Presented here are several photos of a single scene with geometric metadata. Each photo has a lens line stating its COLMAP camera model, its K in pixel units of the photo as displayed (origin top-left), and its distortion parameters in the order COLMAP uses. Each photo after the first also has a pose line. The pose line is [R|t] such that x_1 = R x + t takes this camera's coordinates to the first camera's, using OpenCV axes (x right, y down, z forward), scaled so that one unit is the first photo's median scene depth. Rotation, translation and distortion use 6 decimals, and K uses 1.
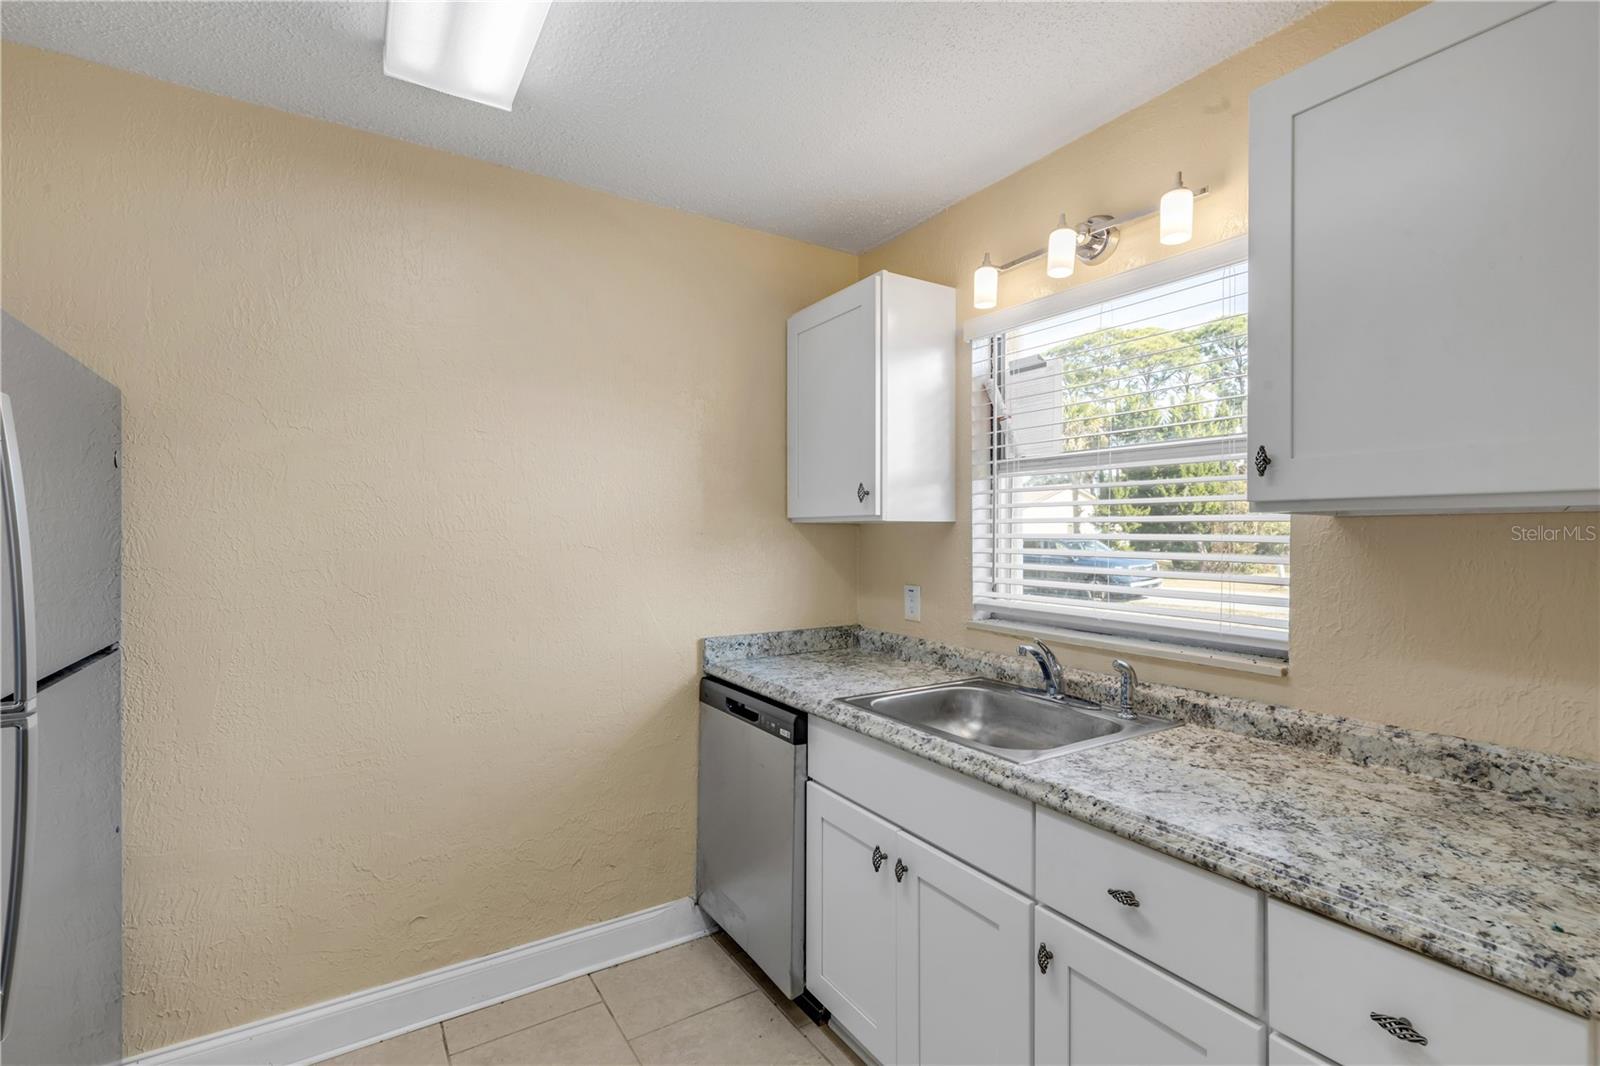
lens RADIAL K [[714.5, 0, 796.4], [0, 714.5, 531.7], [0, 0, 1]] dist [0.000530, -0.000939]
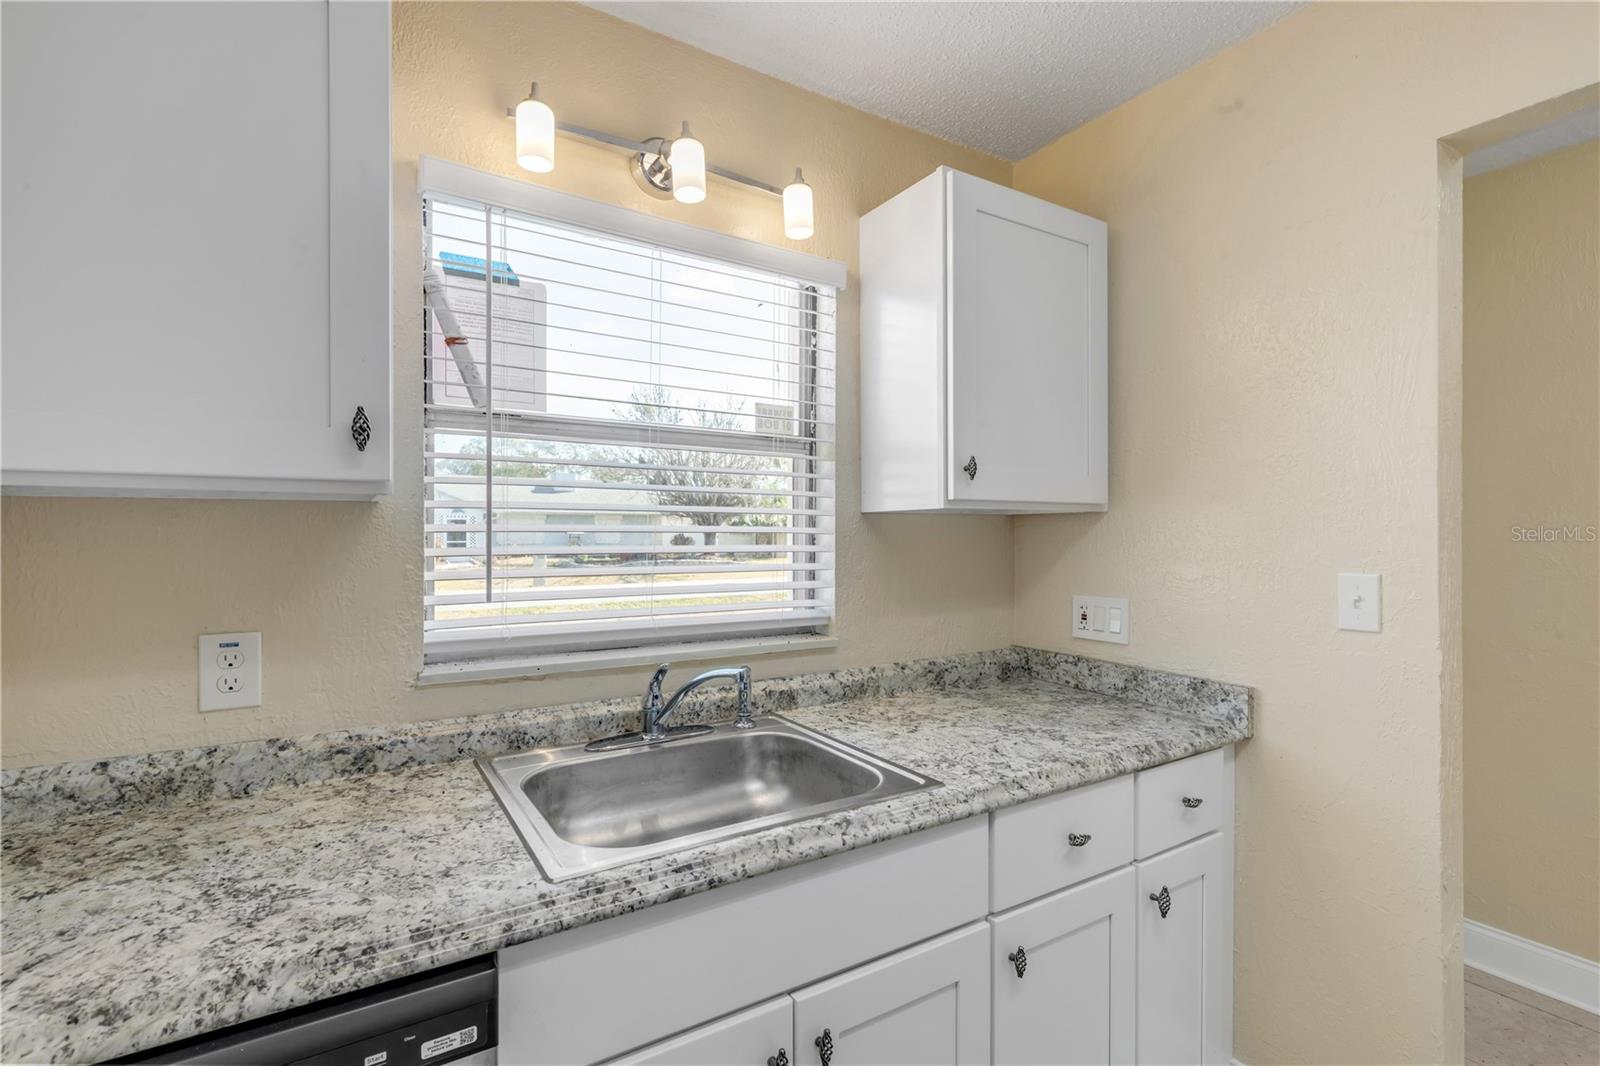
lens RADIAL K [[714.5, 0, 796.4], [0, 714.5, 531.7], [0, 0, 1]] dist [0.000530, -0.000939]
pose [[0.013844, -0.000260, 0.999904, -0.530997], [-0.004170, 0.999991, 0.000317, 0.012554], [-0.999895, -0.004174, 0.013843, 1.090923]]
